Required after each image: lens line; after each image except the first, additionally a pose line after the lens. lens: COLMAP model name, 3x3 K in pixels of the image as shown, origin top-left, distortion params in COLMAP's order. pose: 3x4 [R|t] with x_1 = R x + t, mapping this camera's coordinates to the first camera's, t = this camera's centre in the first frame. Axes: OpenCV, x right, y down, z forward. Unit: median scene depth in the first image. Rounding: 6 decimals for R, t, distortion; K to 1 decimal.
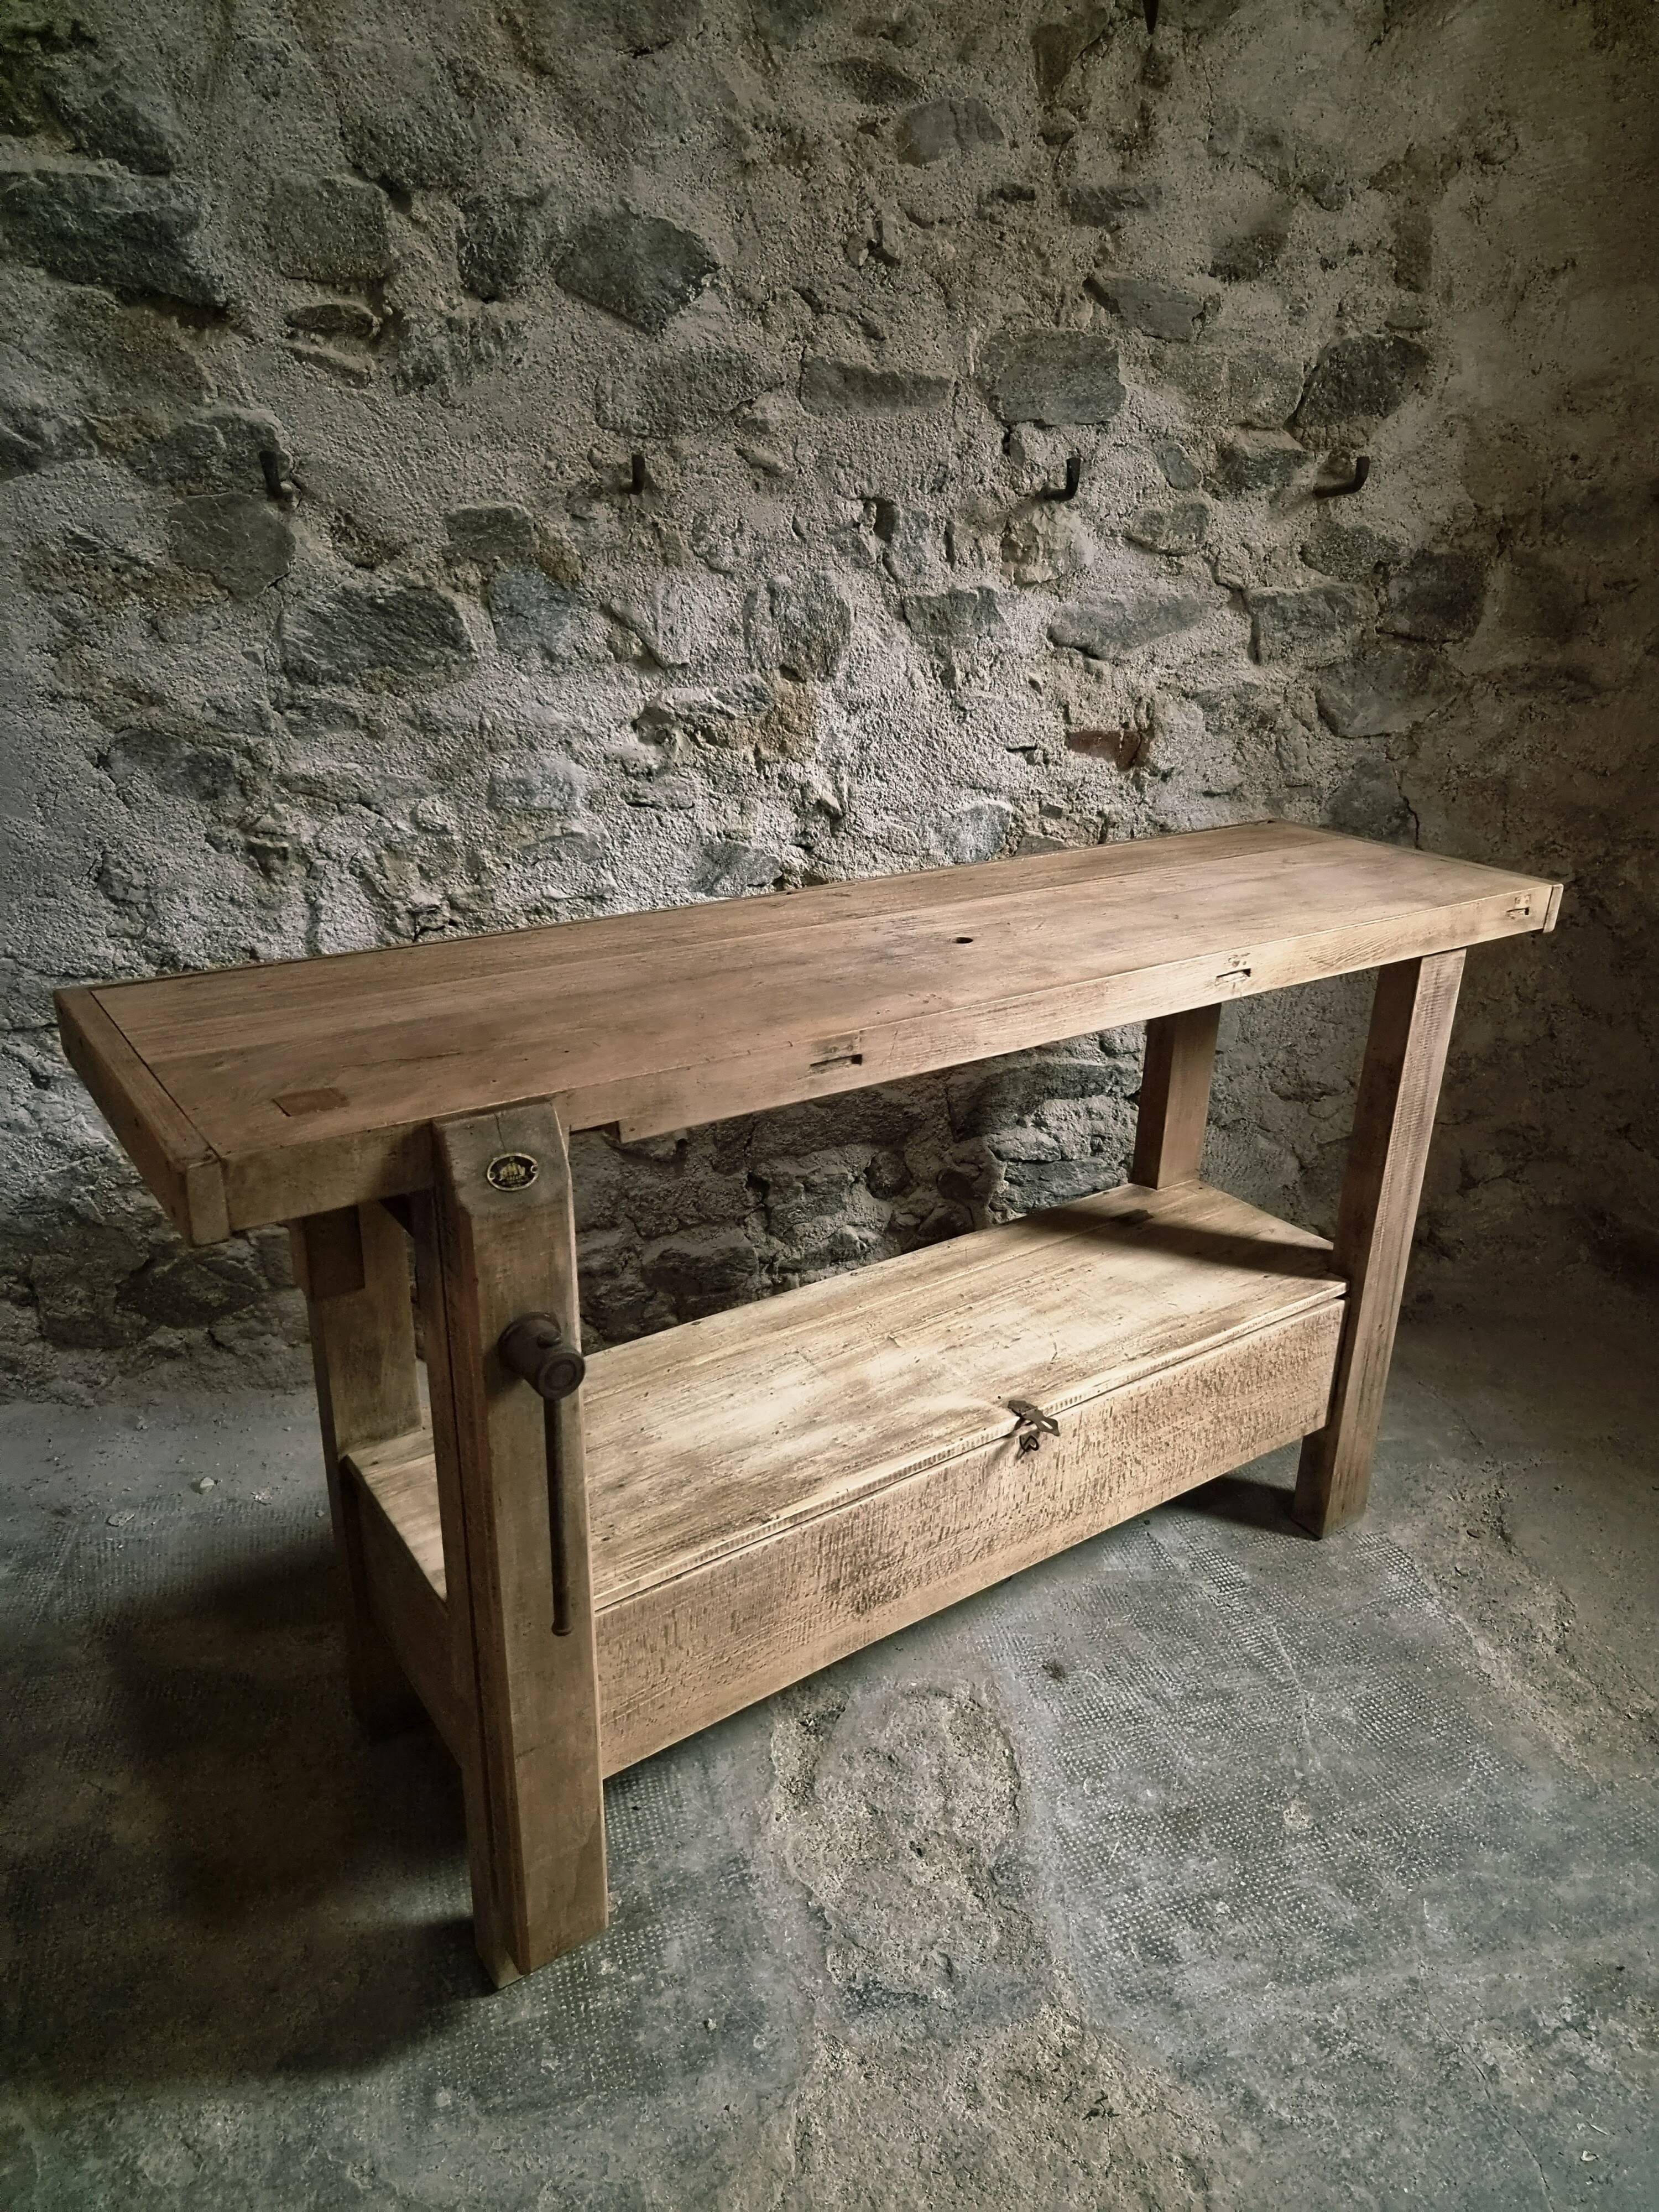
lens RADIAL K [[1496.5, 0, 852.9], [0, 1496.5, 1100.0], [0, 0, 1]] dist [0.061824, -0.048607]
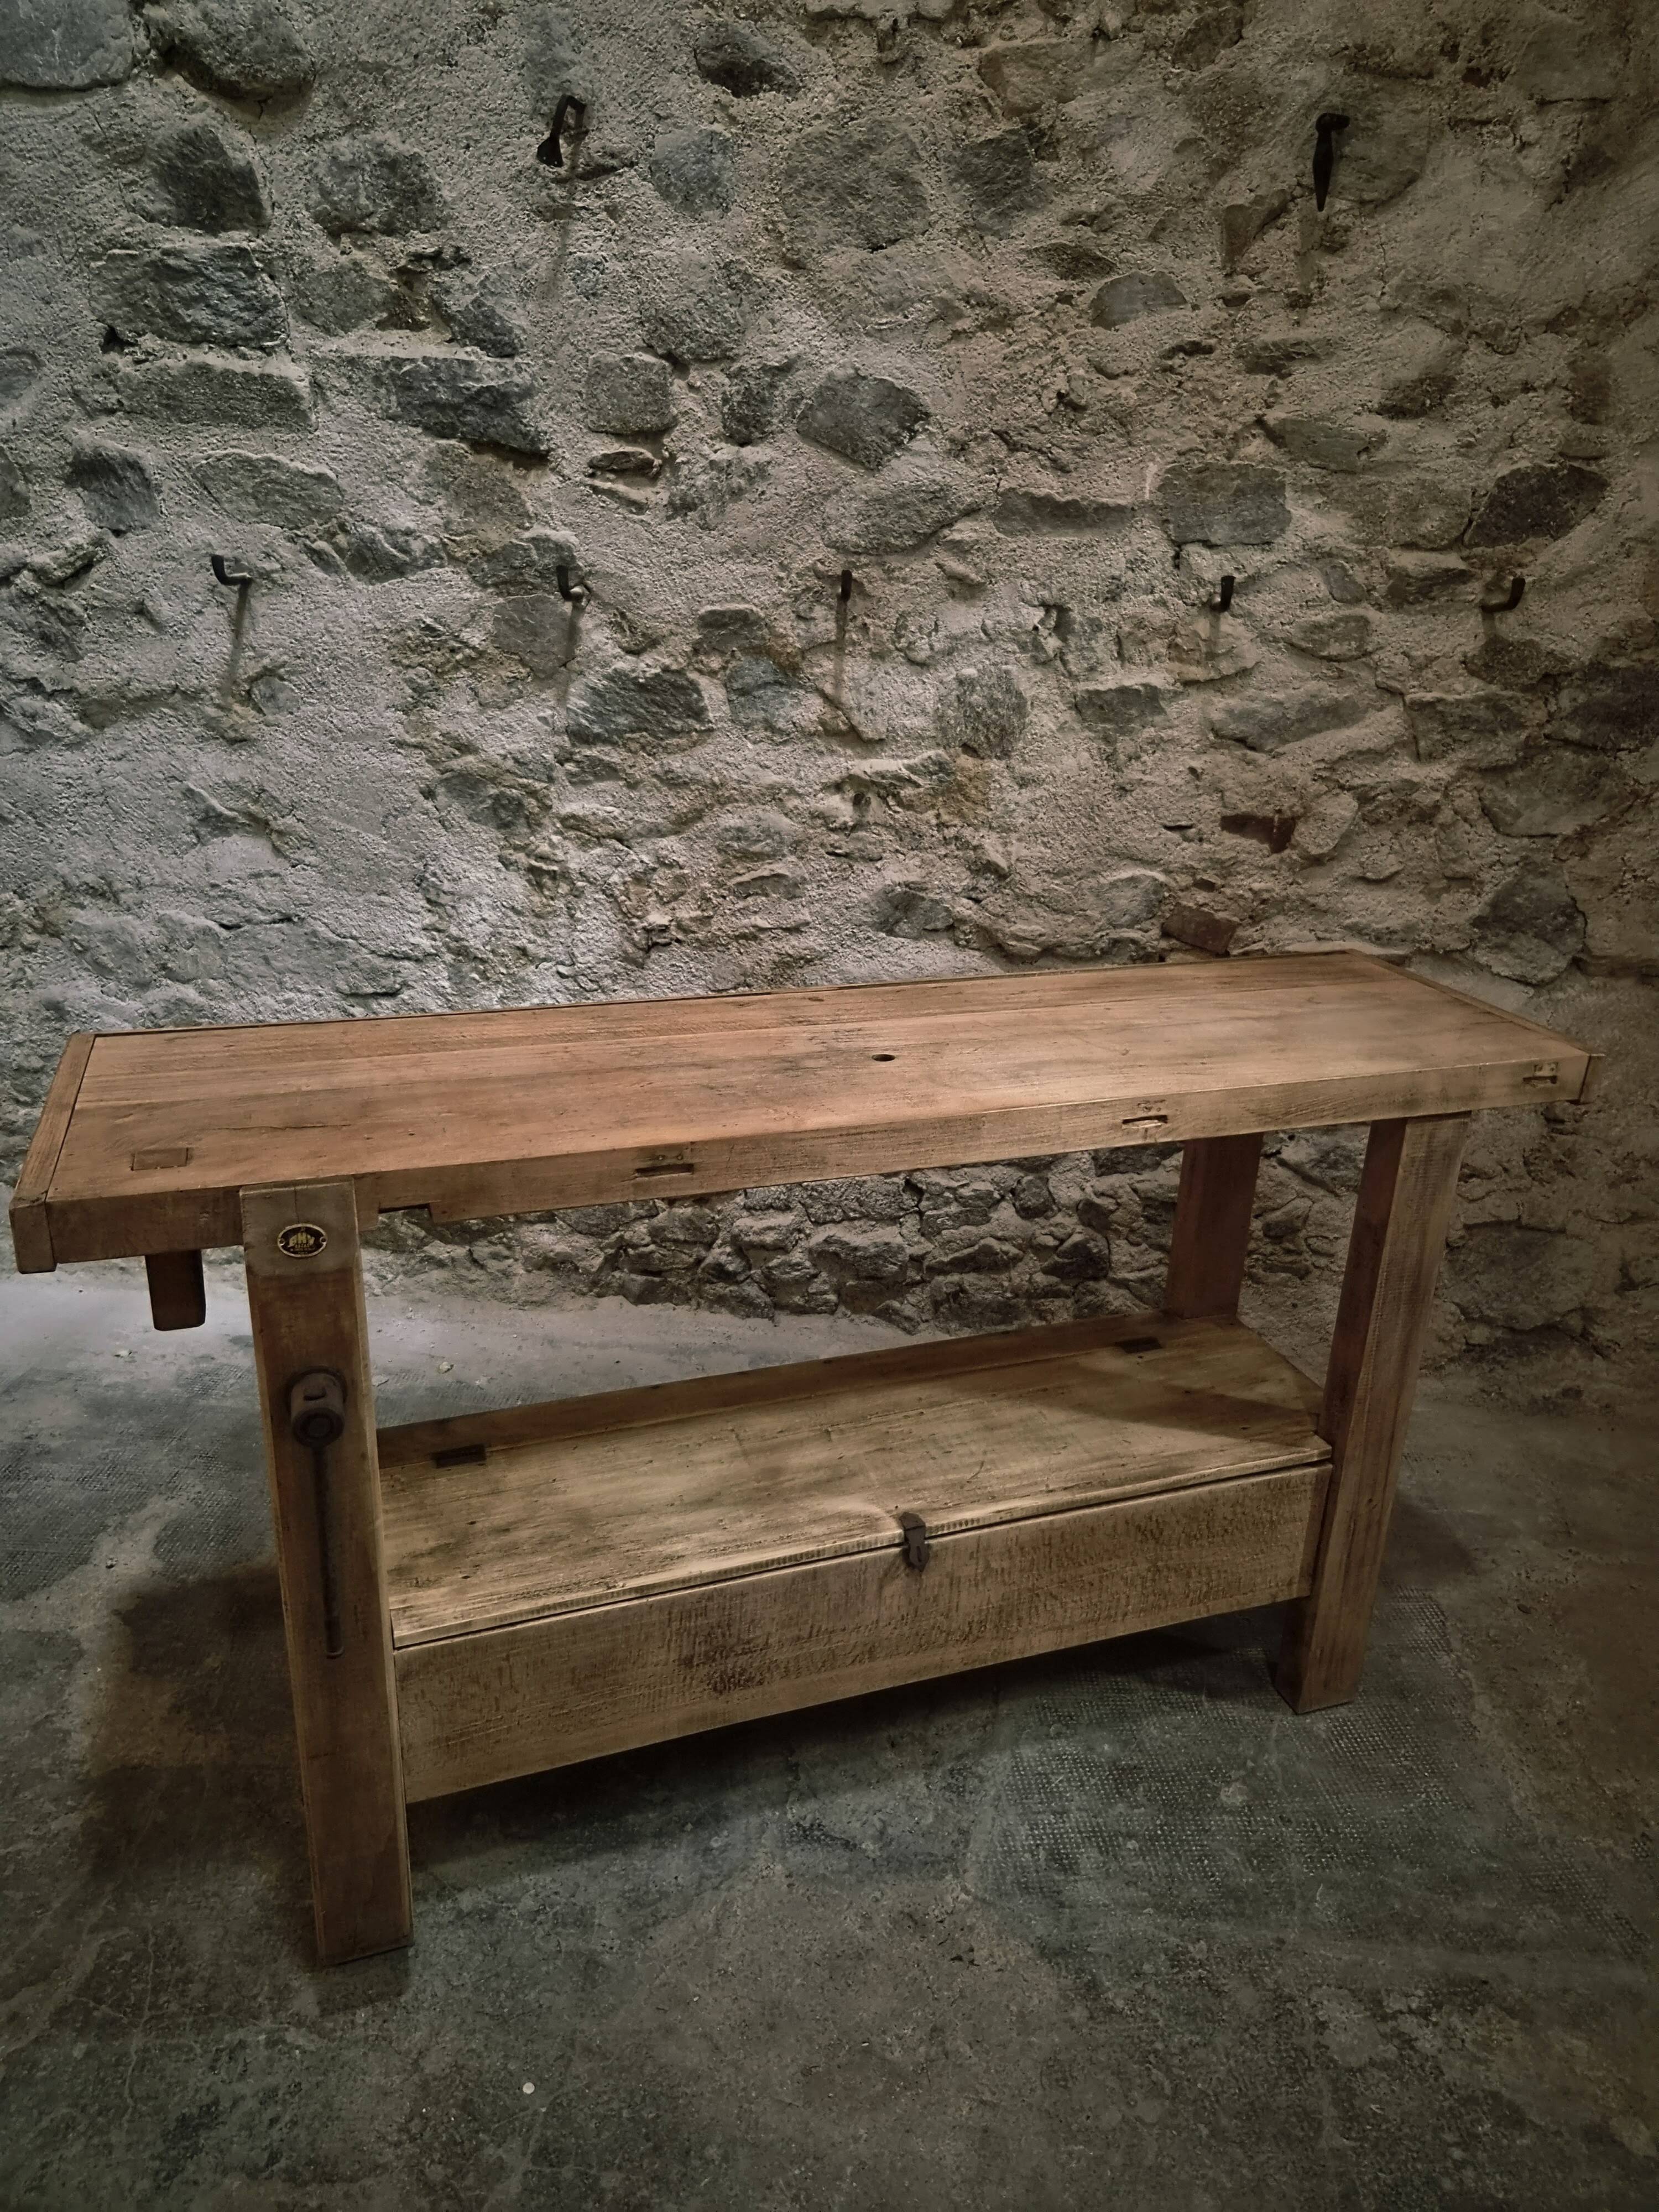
lens RADIAL K [[1496.5, 0, 840.1], [0, 1496.5, 1104.0], [0, 0, 1]] dist [0.061824, -0.048607]
pose [[0.958483, 0.112393, -0.262065, 0.206090], [-0.118436, 0.992935, -0.007328, 0.007397], [0.259389, 0.038062, 0.965022, -0.142316]]
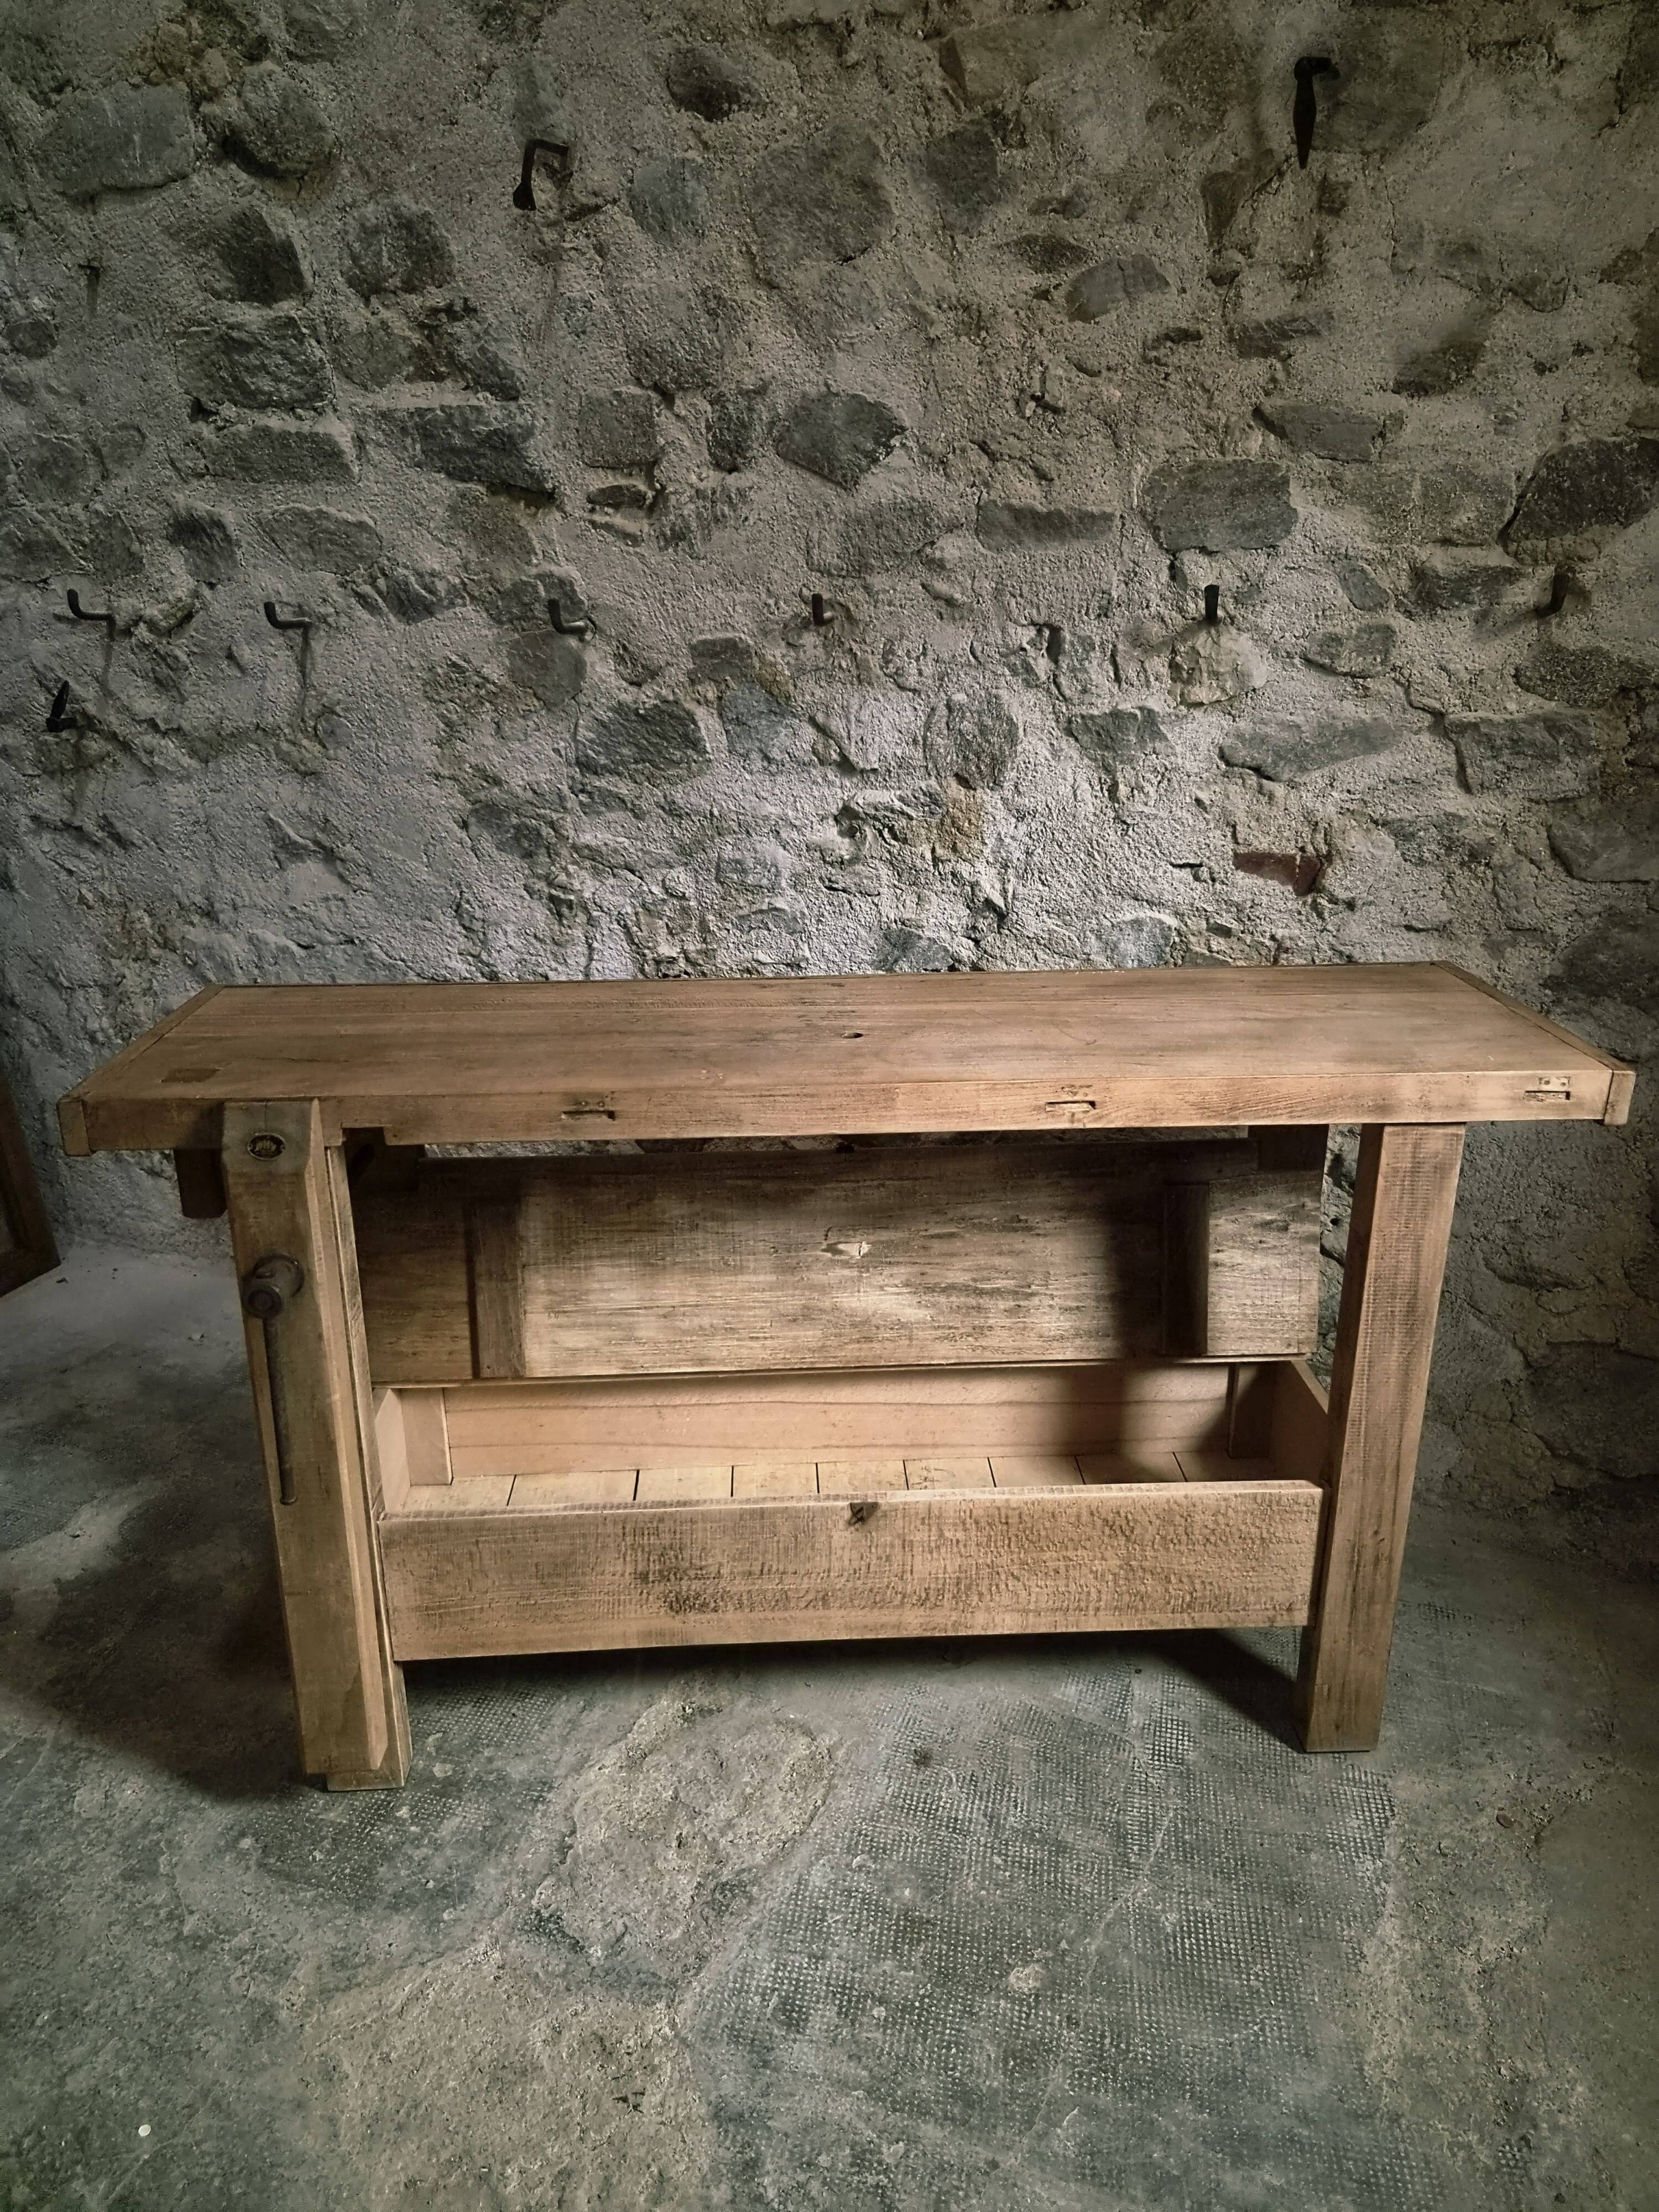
lens RADIAL K [[1496.5, 0, 834.6], [0, 1496.5, 1087.4], [0, 0, 1]] dist [0.061824, -0.048607]
pose [[0.842944, 0.153398, -0.515668, 0.496050], [-0.177234, 0.984164, 0.003046, -0.056195], [0.507969, 0.088827, 0.856783, 0.047251]]
